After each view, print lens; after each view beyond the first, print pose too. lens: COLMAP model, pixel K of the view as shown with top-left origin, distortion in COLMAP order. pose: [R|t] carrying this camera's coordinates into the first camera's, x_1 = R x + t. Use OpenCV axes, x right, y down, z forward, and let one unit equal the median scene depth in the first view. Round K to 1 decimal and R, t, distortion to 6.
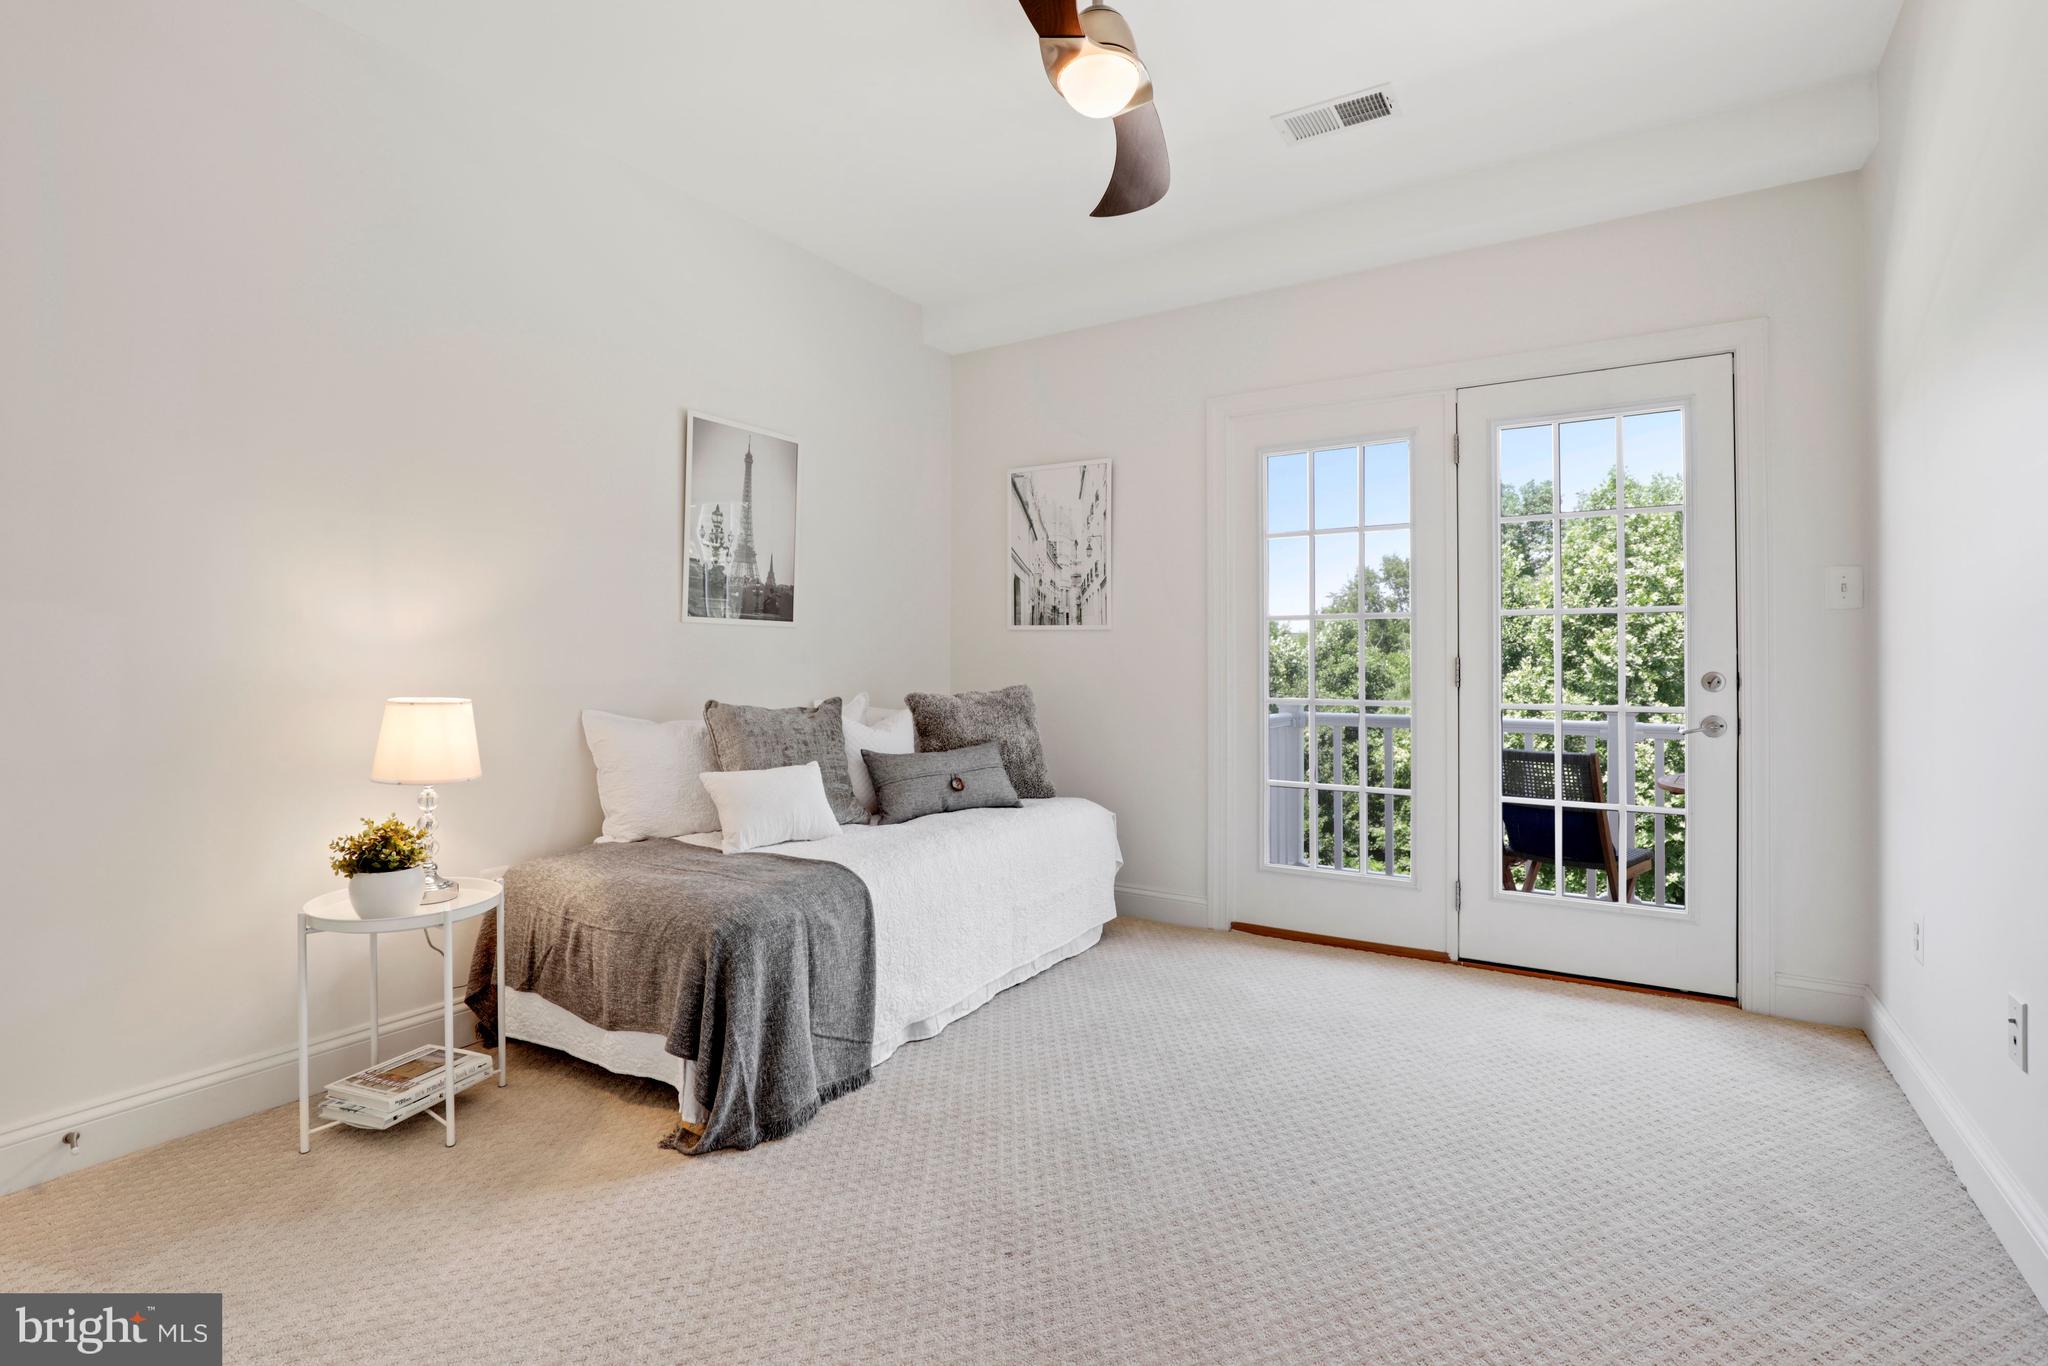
lens RADIAL K [[945.4, 0, 1020.6], [0, 945.4, 663.5], [0, 0, 1]] dist [-0.034421, 0.001055]
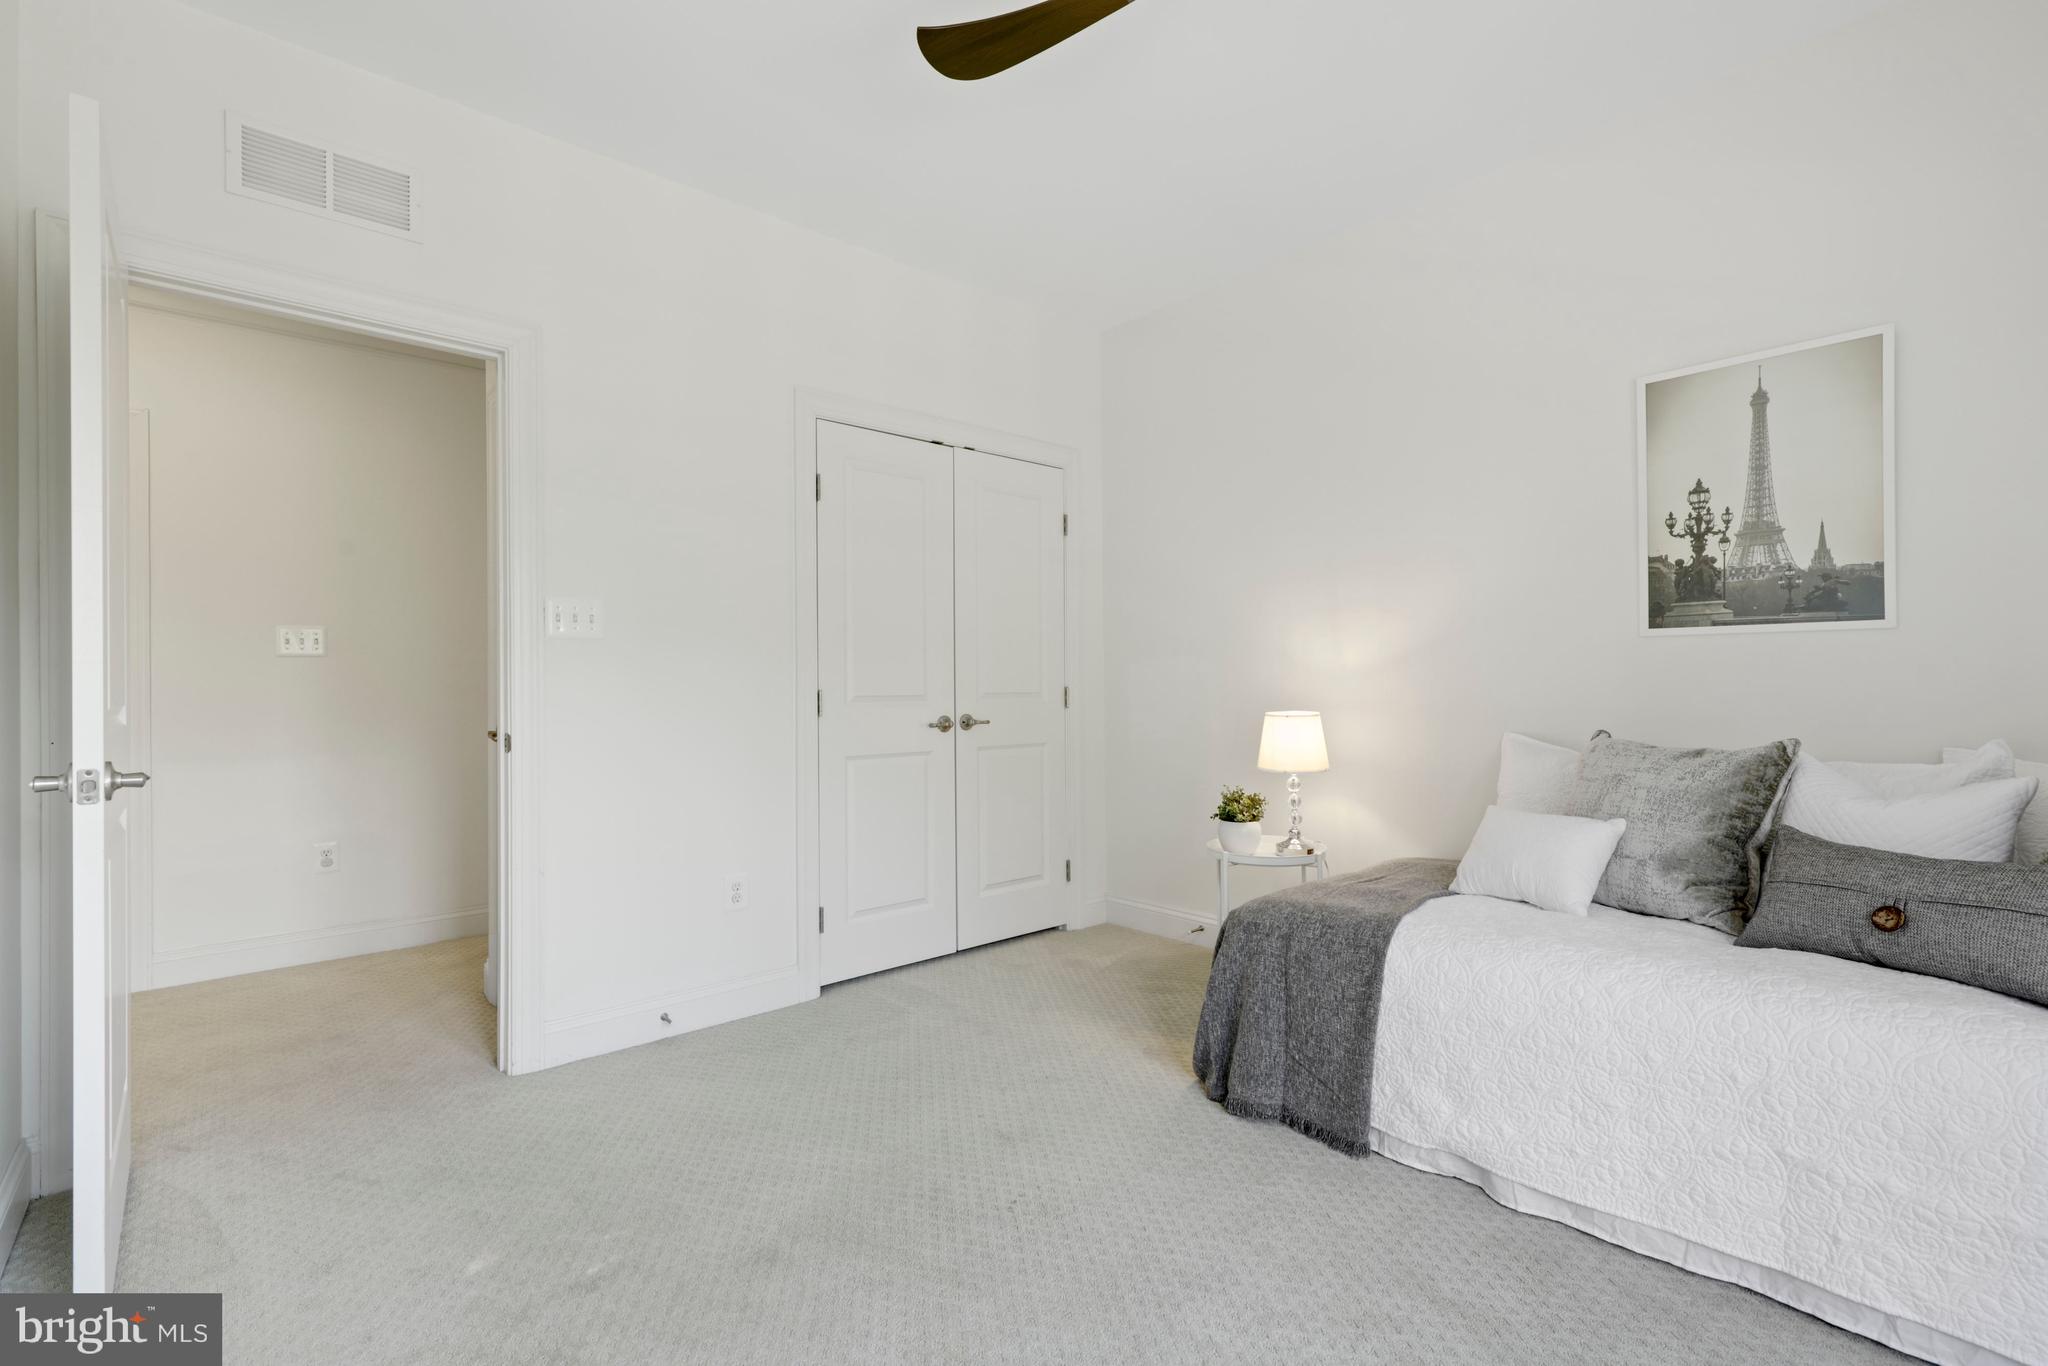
lens RADIAL K [[933.3, 0, 1025.3], [0, 933.3, 674.3], [0, 0, 1]] dist [-0.021669, -0.000510]
pose [[-0.284739, -0.001980, -0.958603, 0.555688], [0.011330, 0.999921, -0.005430, -0.011335], [0.958538, -0.012407, -0.284694, 0.679496]]
